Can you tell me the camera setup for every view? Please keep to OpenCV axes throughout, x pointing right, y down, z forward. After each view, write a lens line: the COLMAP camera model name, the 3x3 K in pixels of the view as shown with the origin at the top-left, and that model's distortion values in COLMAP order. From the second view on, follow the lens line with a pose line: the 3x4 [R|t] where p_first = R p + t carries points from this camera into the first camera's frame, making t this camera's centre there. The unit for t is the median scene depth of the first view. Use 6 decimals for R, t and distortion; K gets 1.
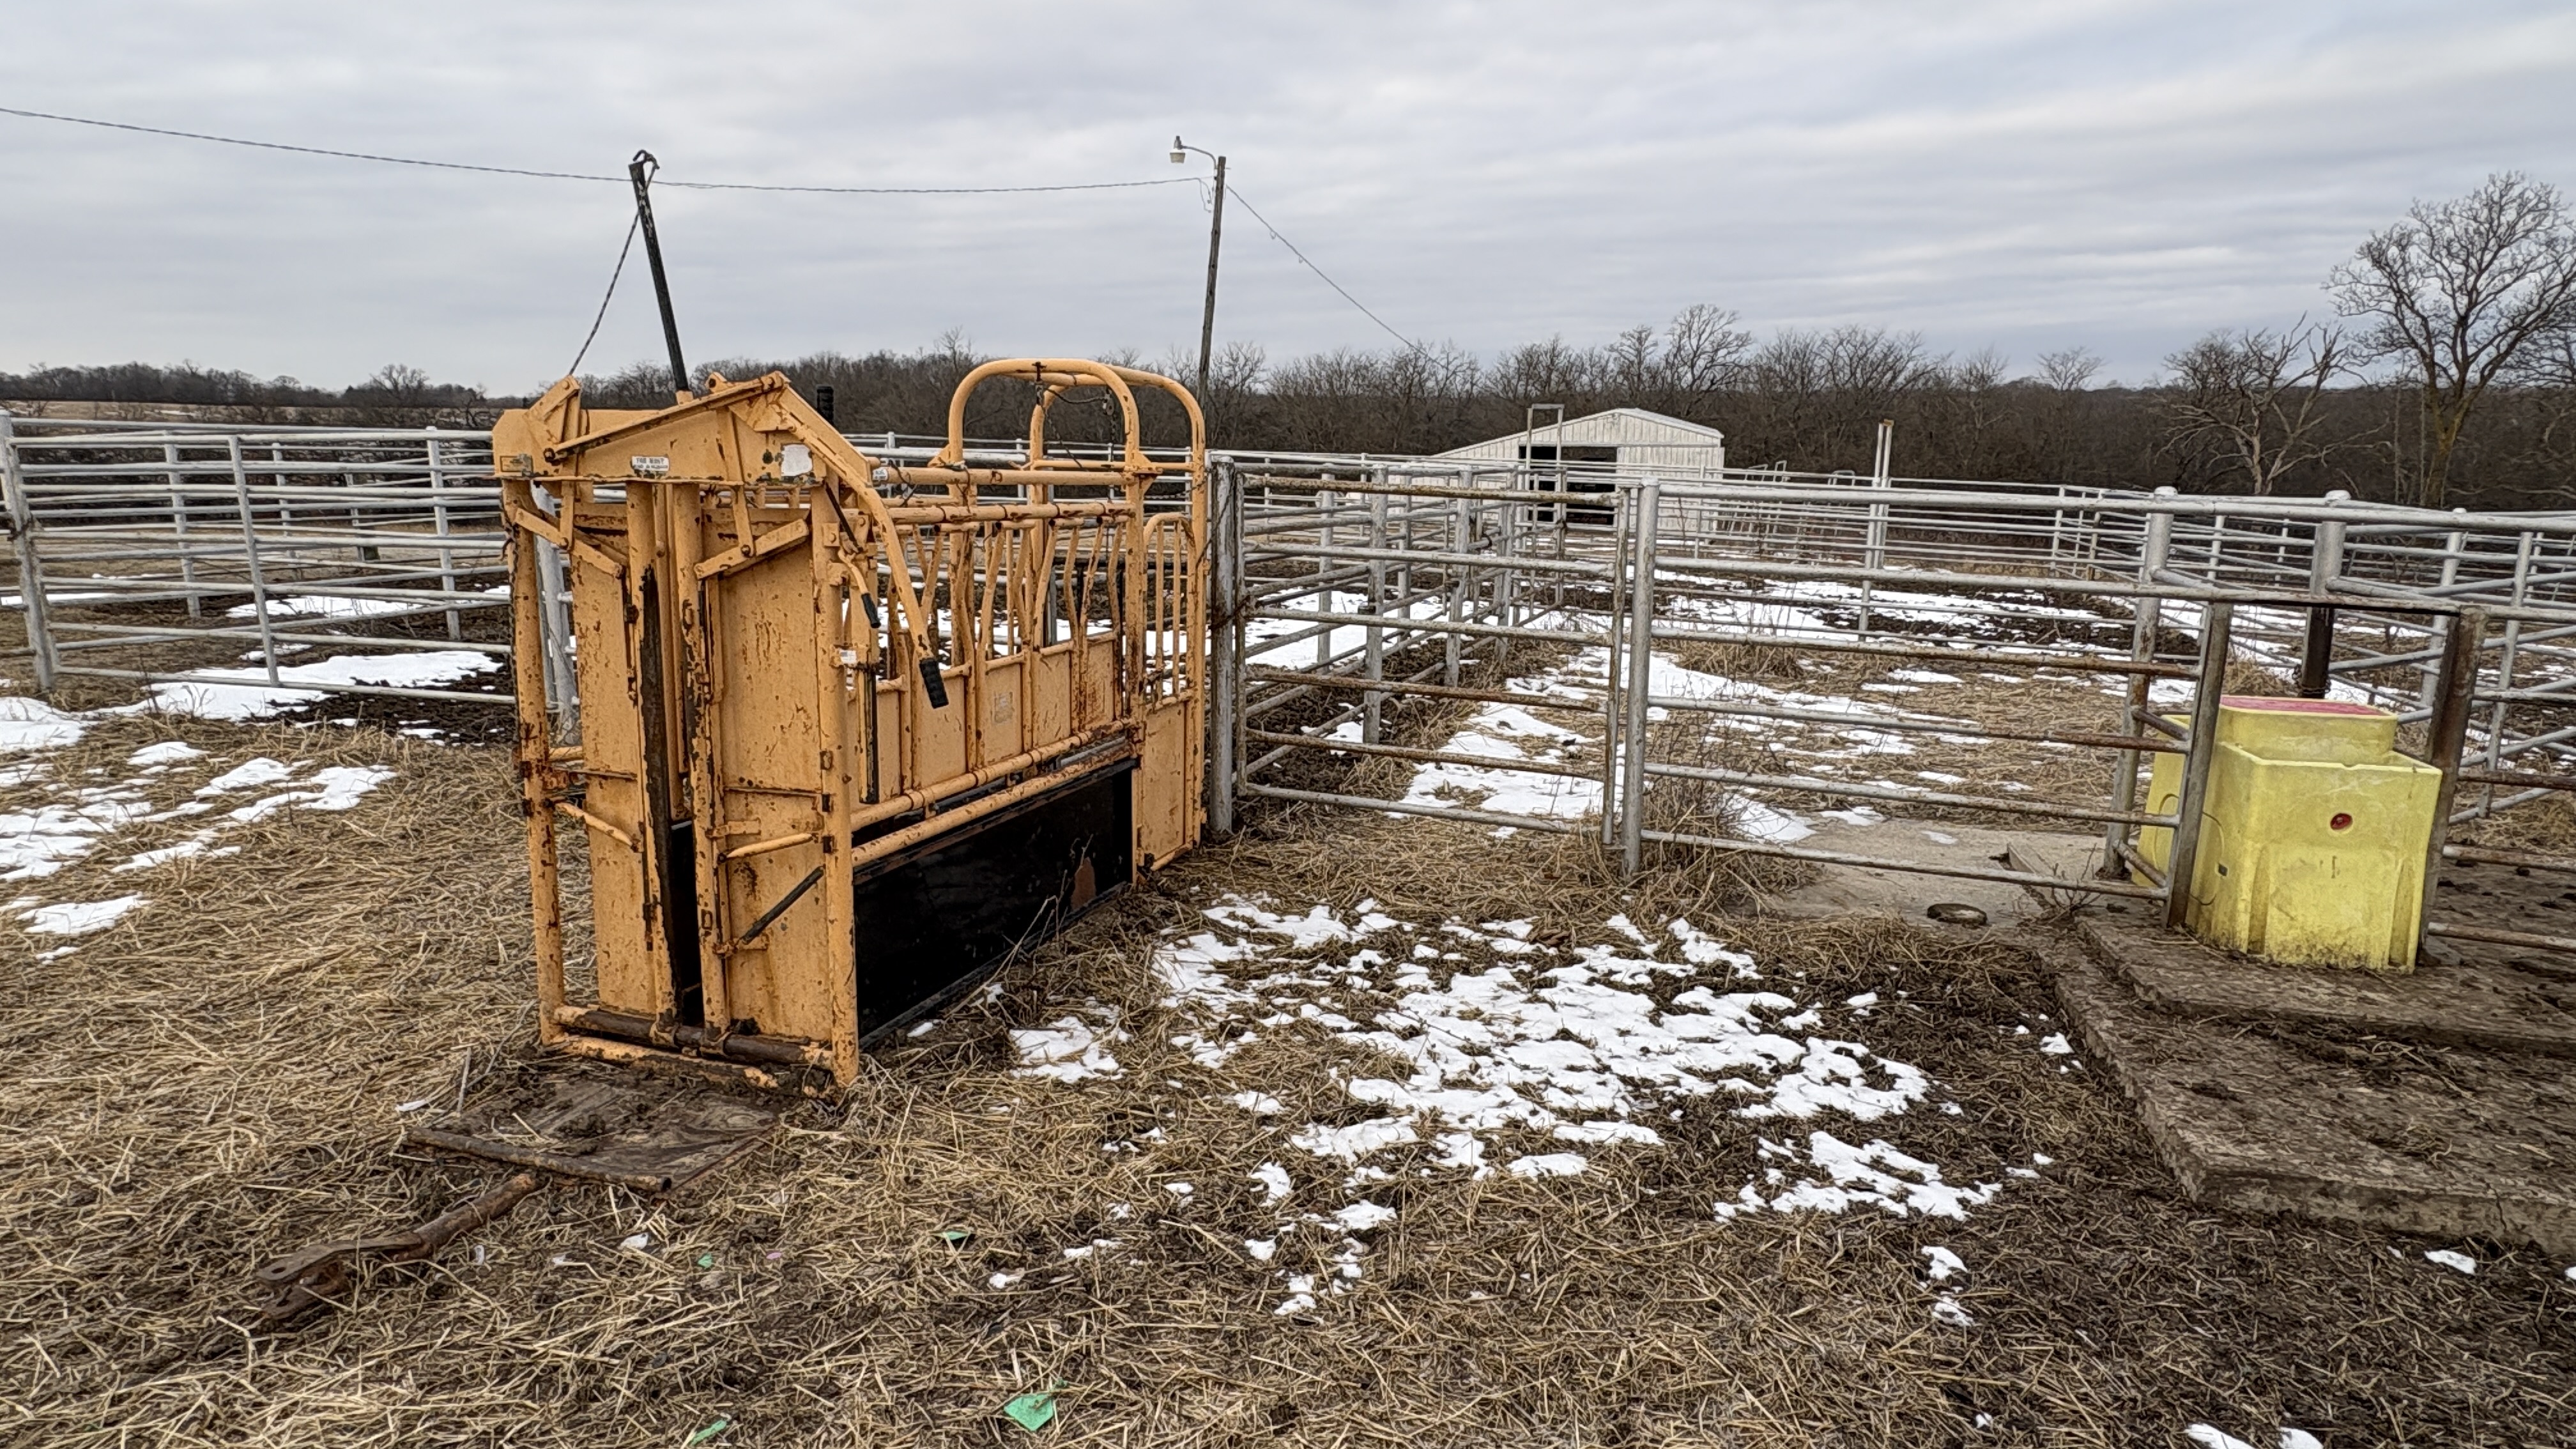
lens RADIAL K [[1472.6, 0, 1290.9], [0, 1472.6, 723.9], [0, 0, 1]] dist [0.002073, 0.000849]
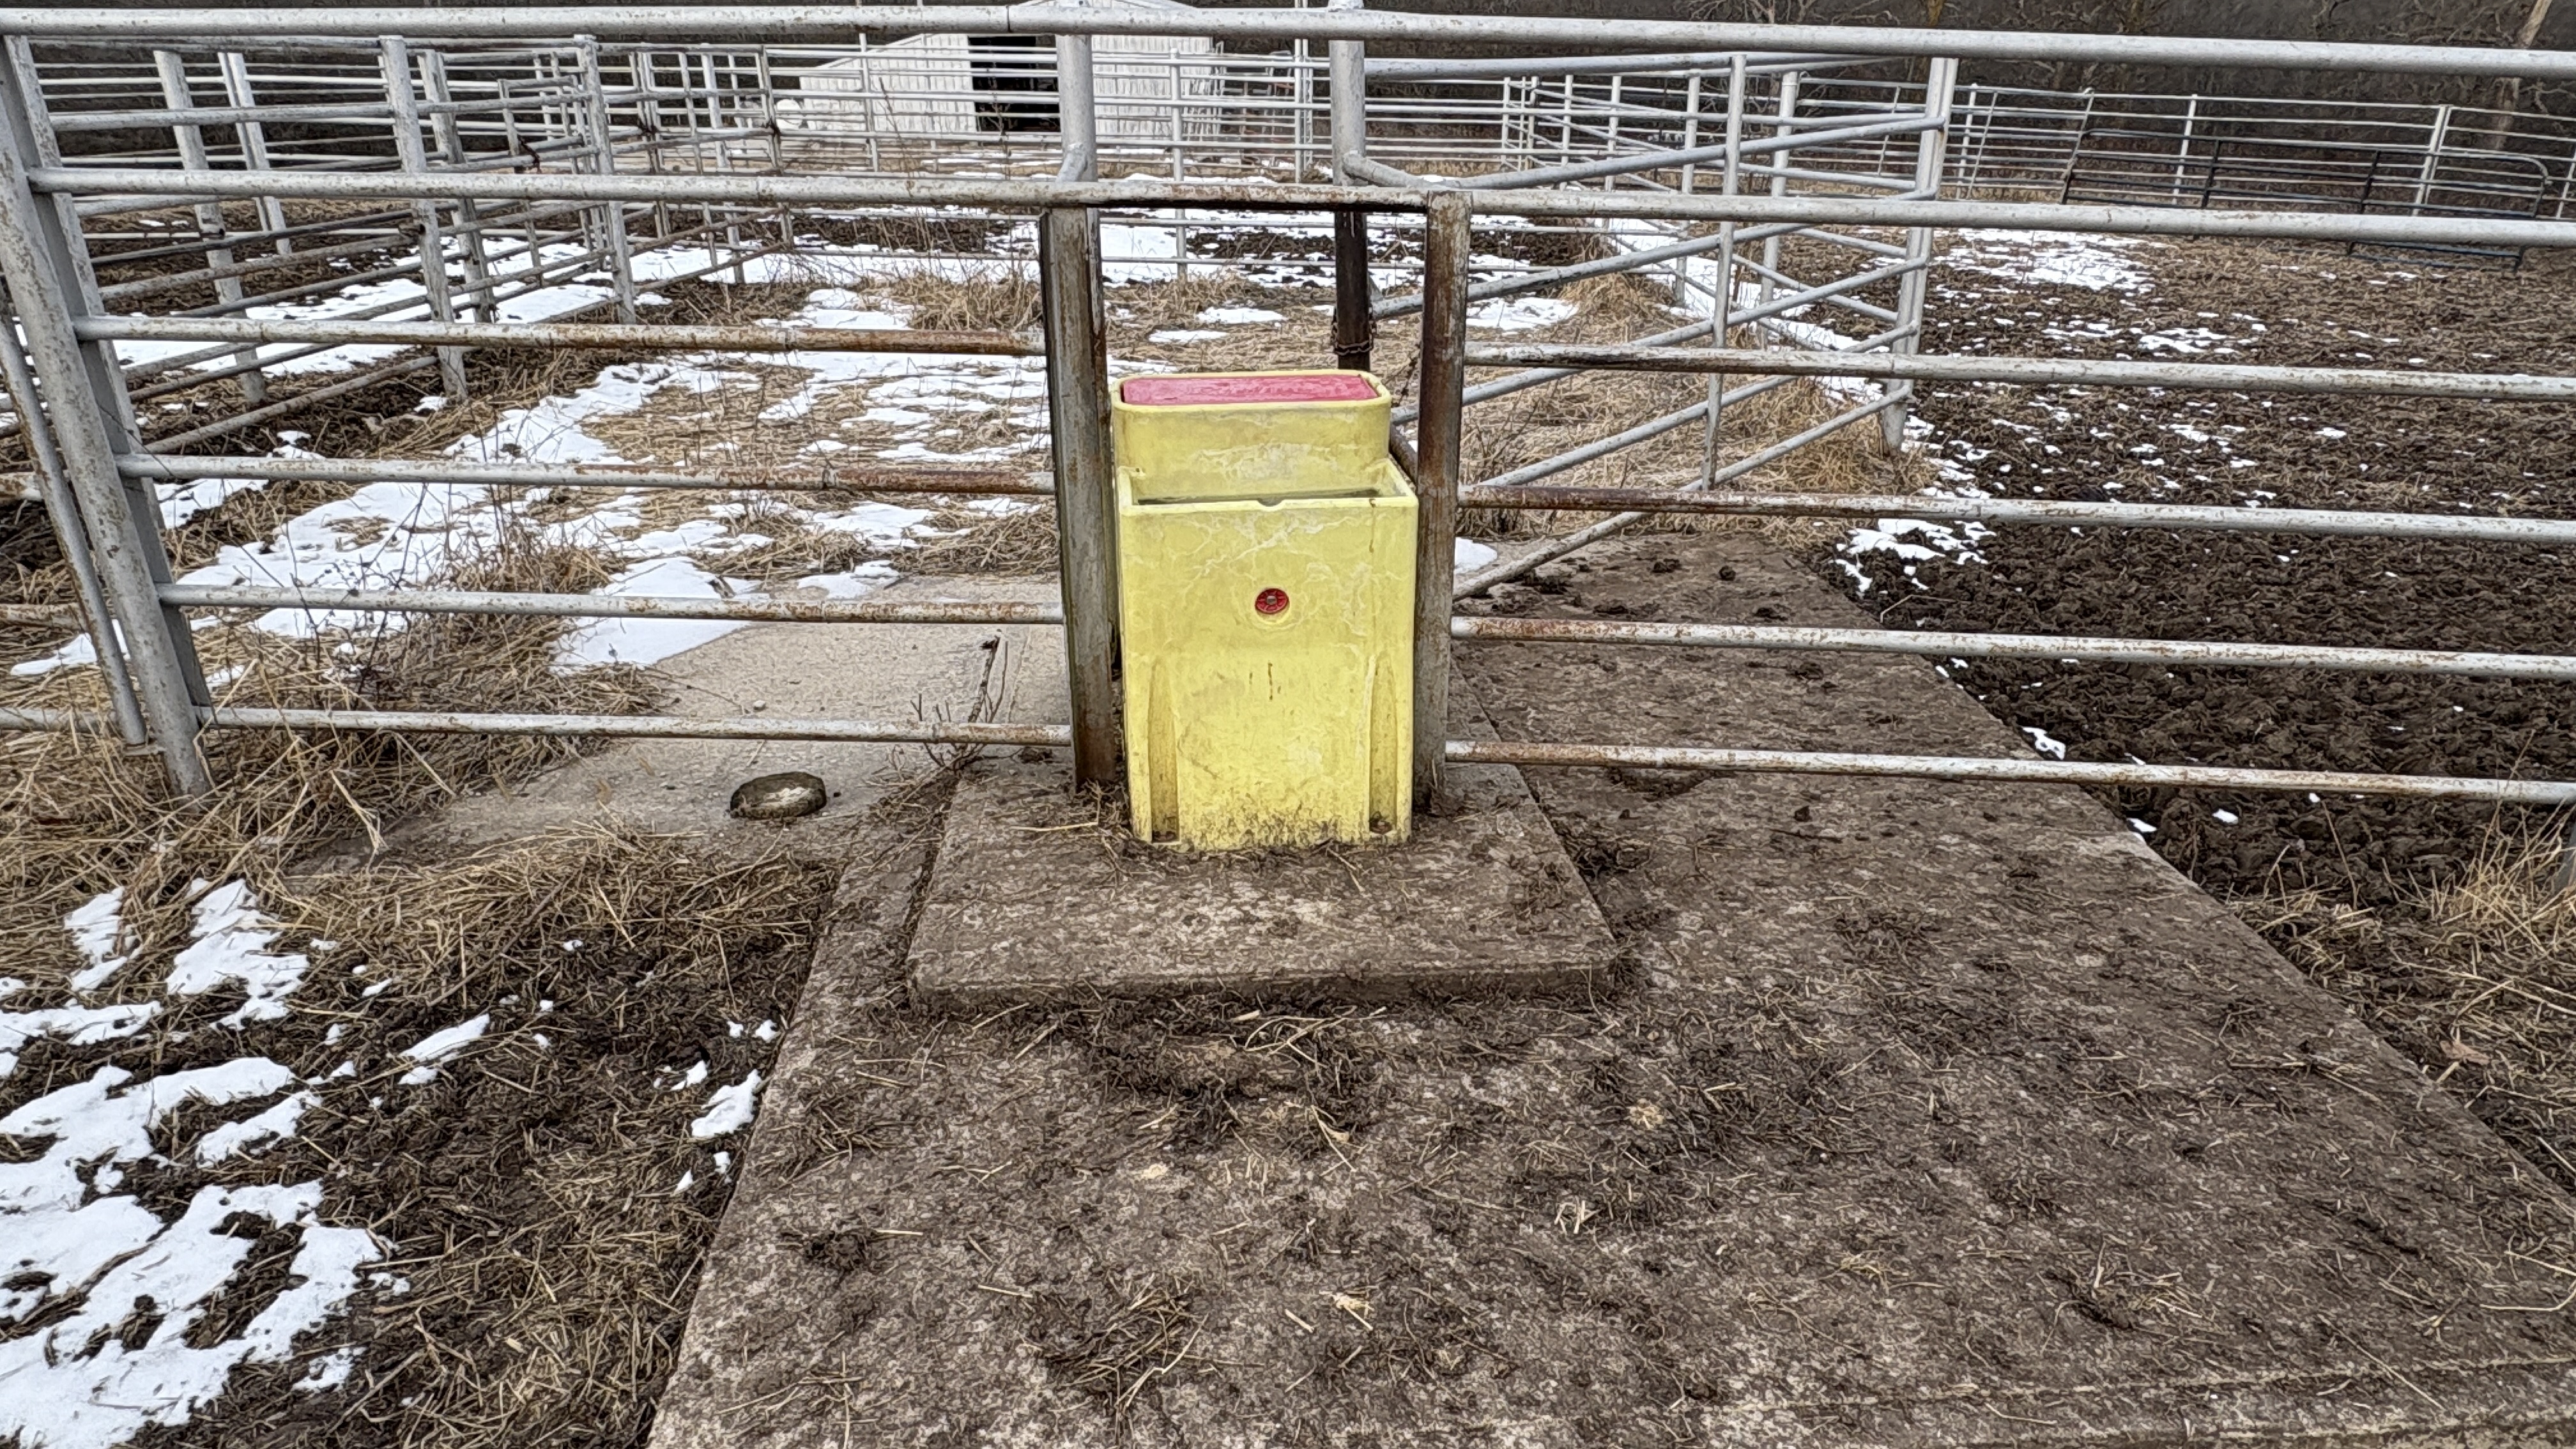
lens RADIAL K [[1606.3, 0, 1290.8], [0, 1606.3, 711.6], [0, 0, 1]] dist [0.008699, -0.000532]
pose [[0.956419, -0.135704, 0.258547, 0.507381], [0.079609, 0.973086, 0.216254, -0.023991], [-0.280935, -0.186247, 0.941482, 0.374478]]
